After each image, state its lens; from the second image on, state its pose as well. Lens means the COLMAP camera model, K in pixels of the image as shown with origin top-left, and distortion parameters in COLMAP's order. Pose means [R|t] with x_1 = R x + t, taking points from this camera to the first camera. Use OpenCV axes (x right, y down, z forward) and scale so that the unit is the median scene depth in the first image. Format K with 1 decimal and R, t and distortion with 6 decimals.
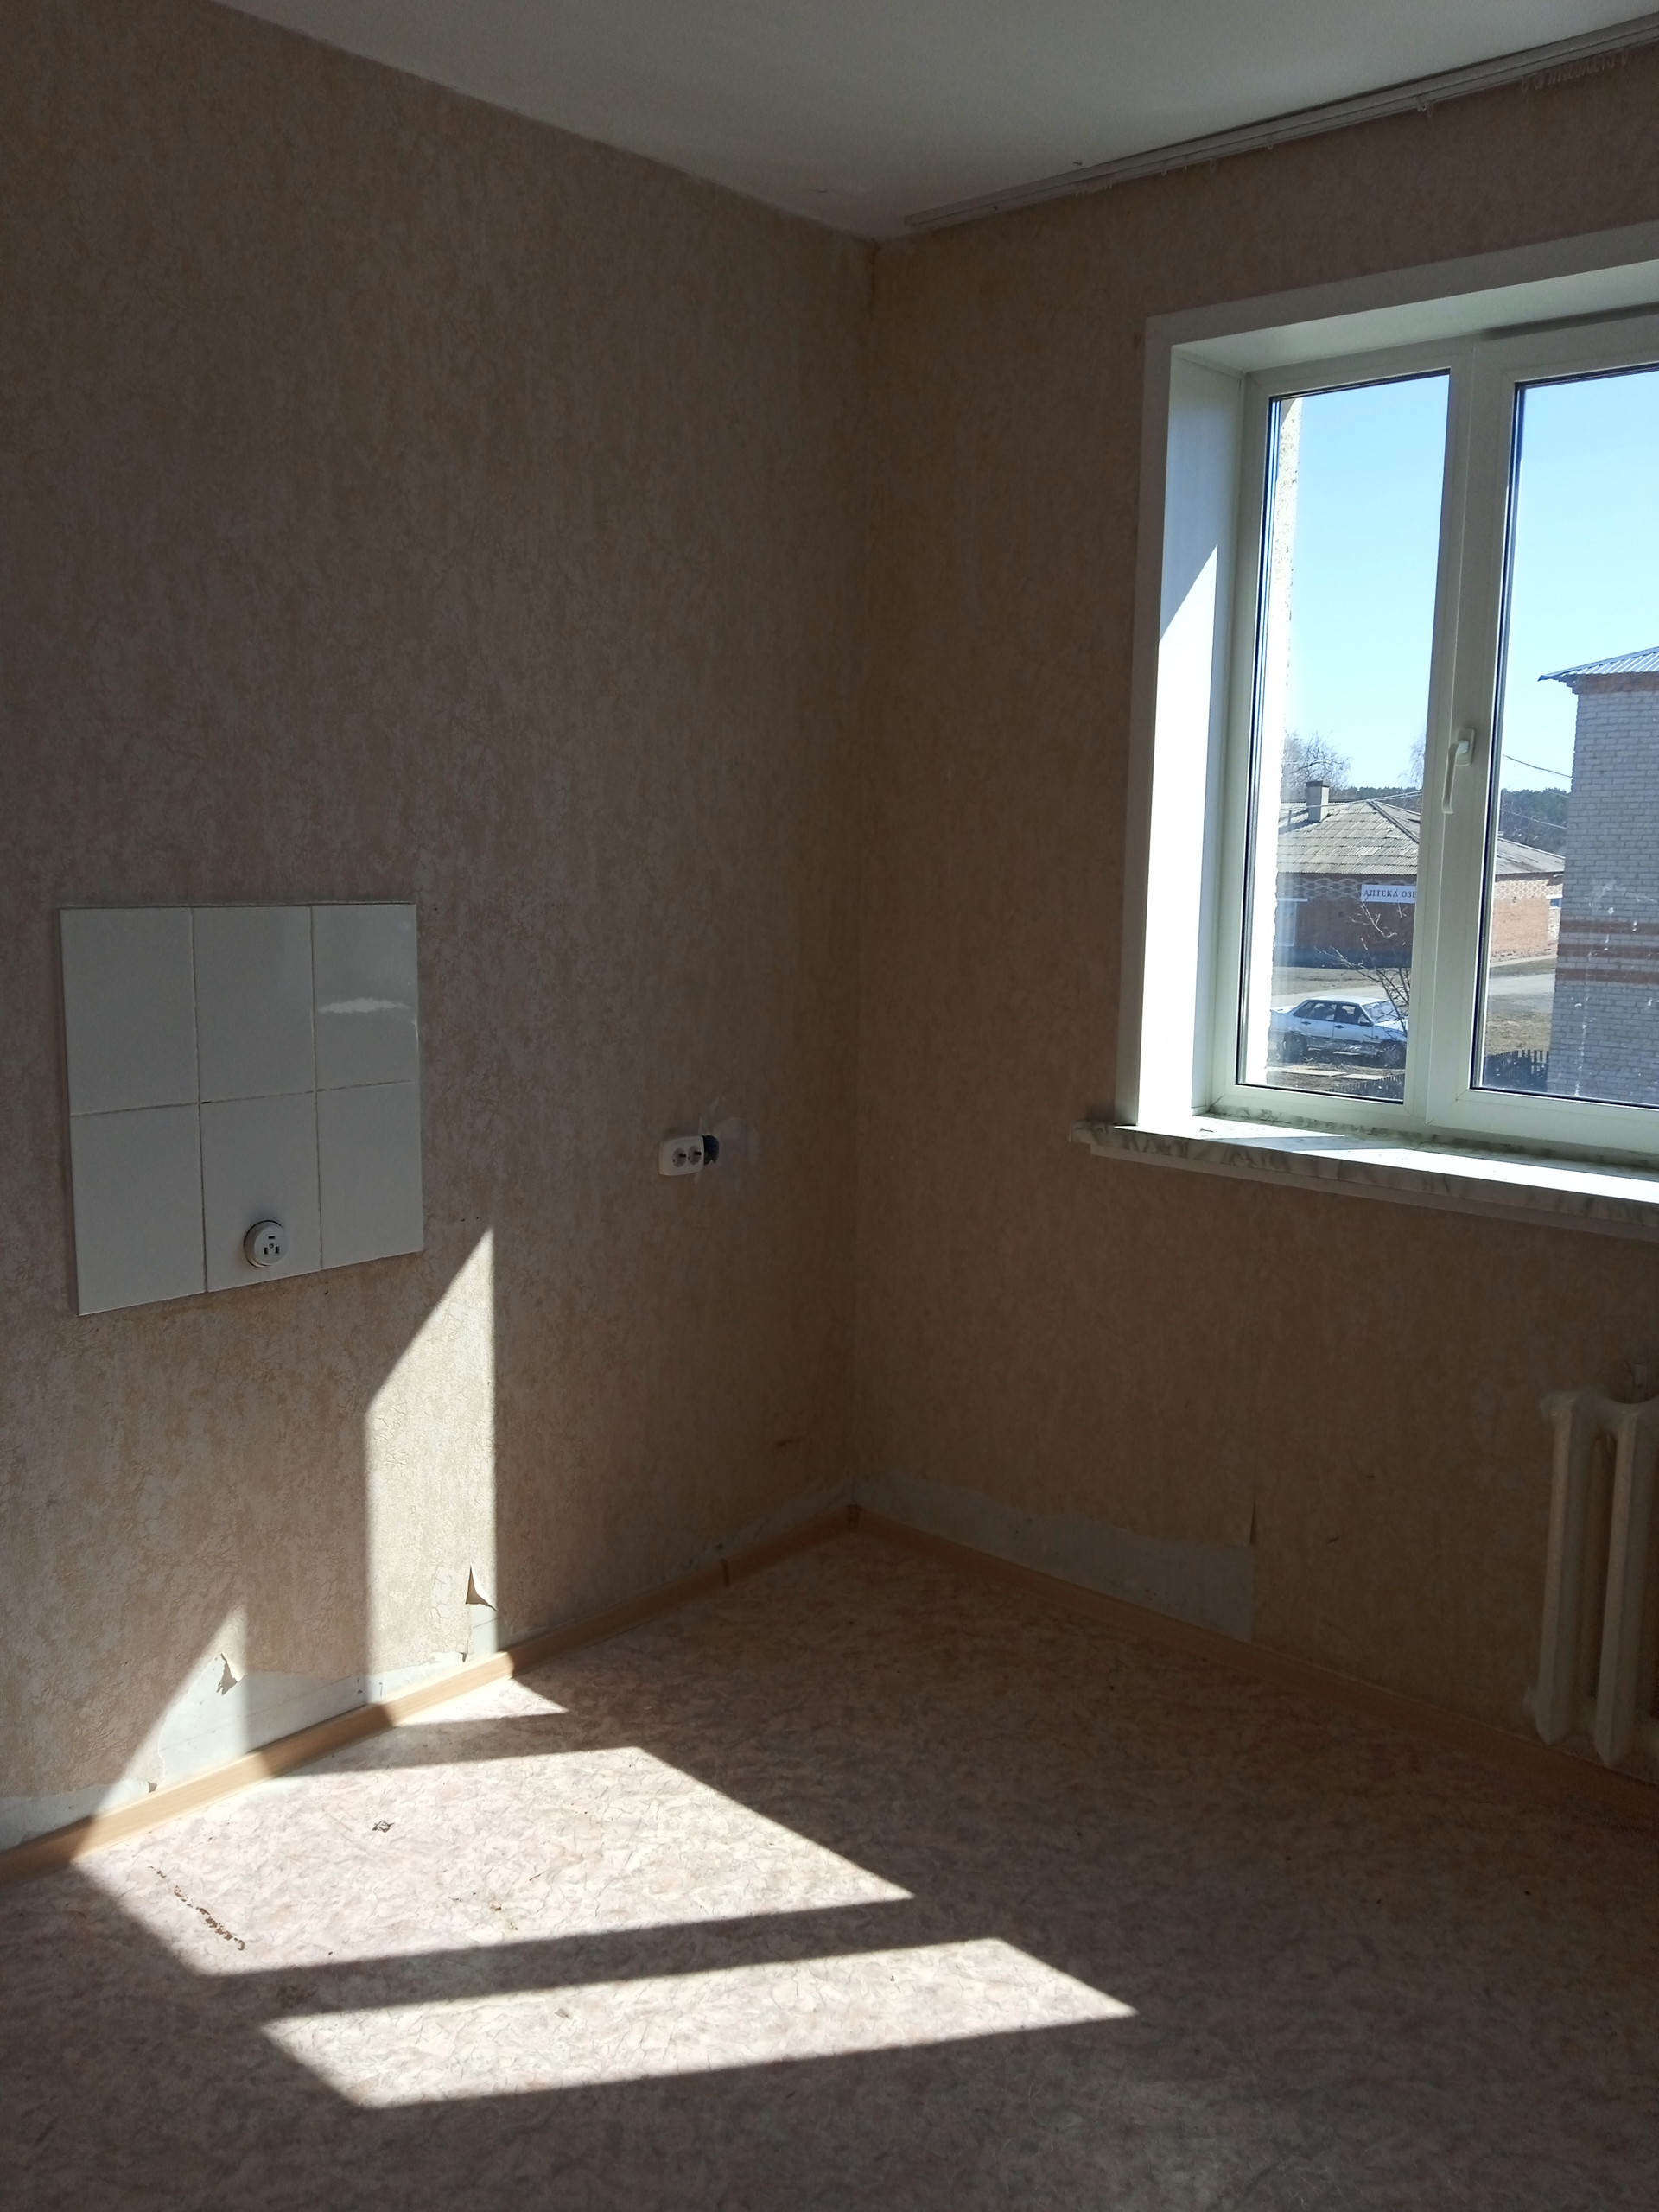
lens RADIAL K [[1803.8, 0, 816.7], [0, 1803.8, 1105.1], [0, 0, 1]] dist [0.102211, -0.207581]
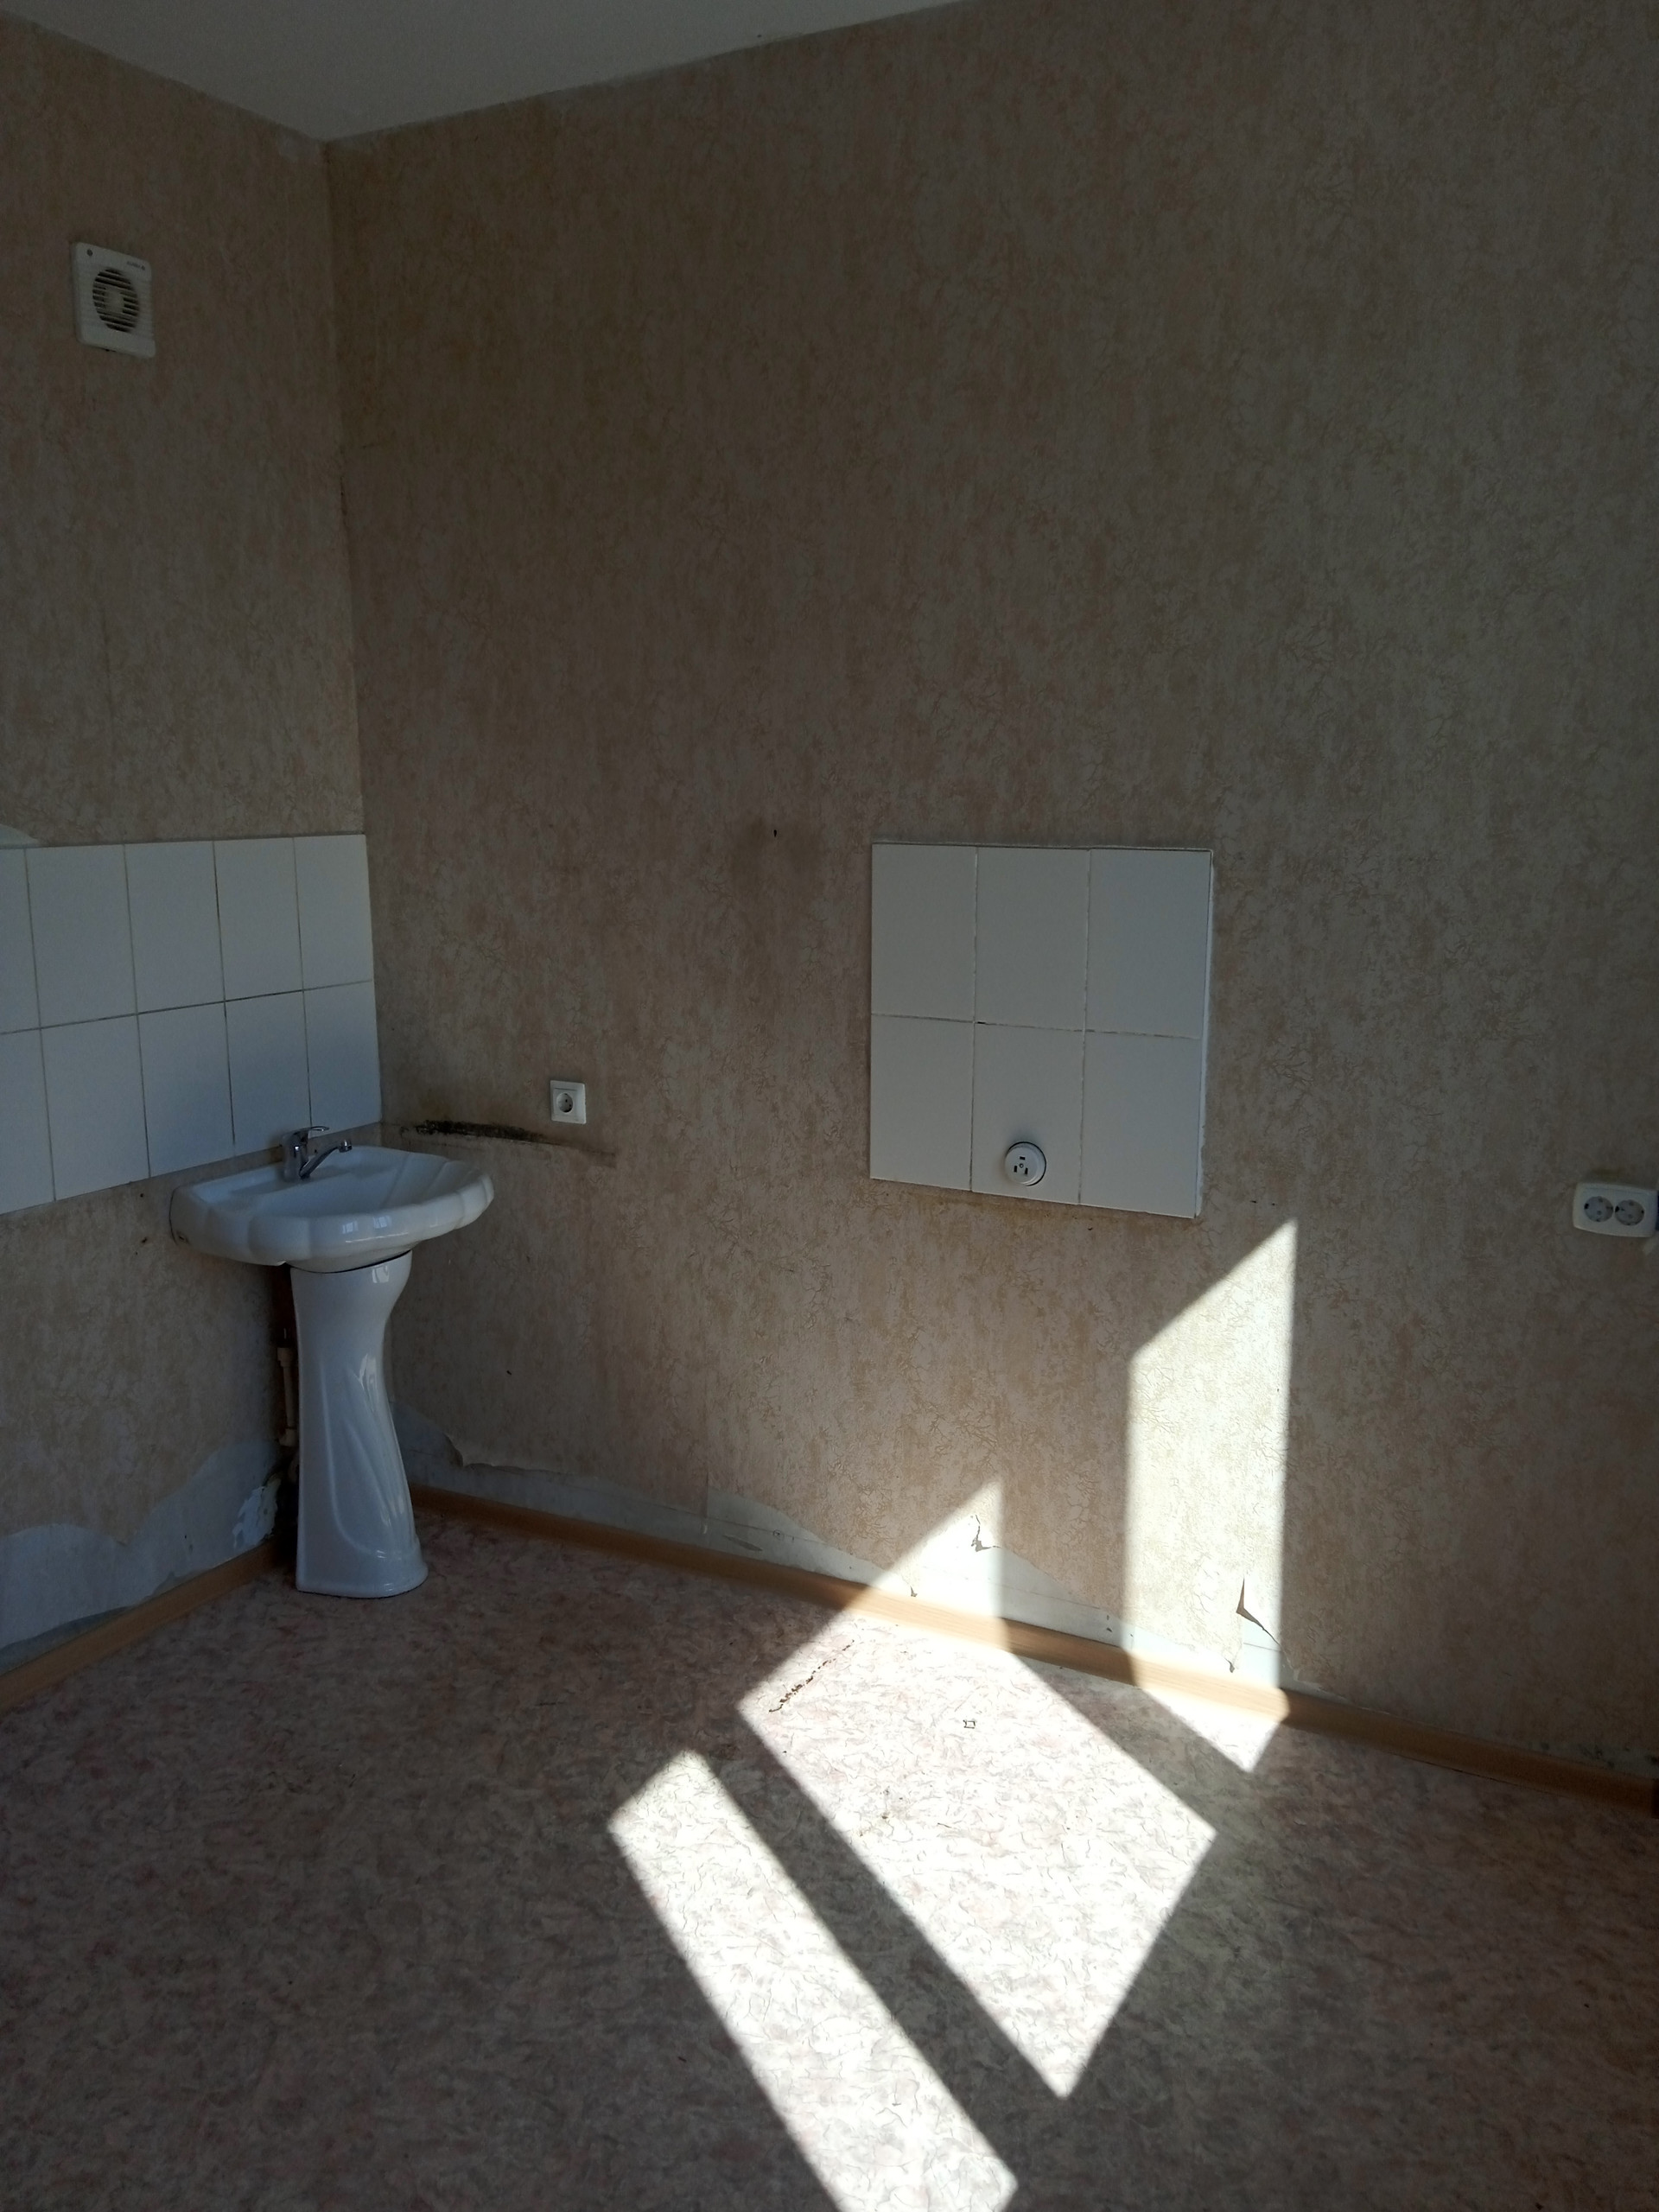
lens RADIAL K [[1803.8, 0, 816.7], [0, 1803.8, 1105.1], [0, 0, 1]] dist [0.102211, -0.207581]
pose [[0.221523, 0.168508, -0.960486, 0.665652], [-0.137720, 0.980491, 0.140254, -0.087241], [0.965381, 0.101209, 0.240409, 0.599391]]
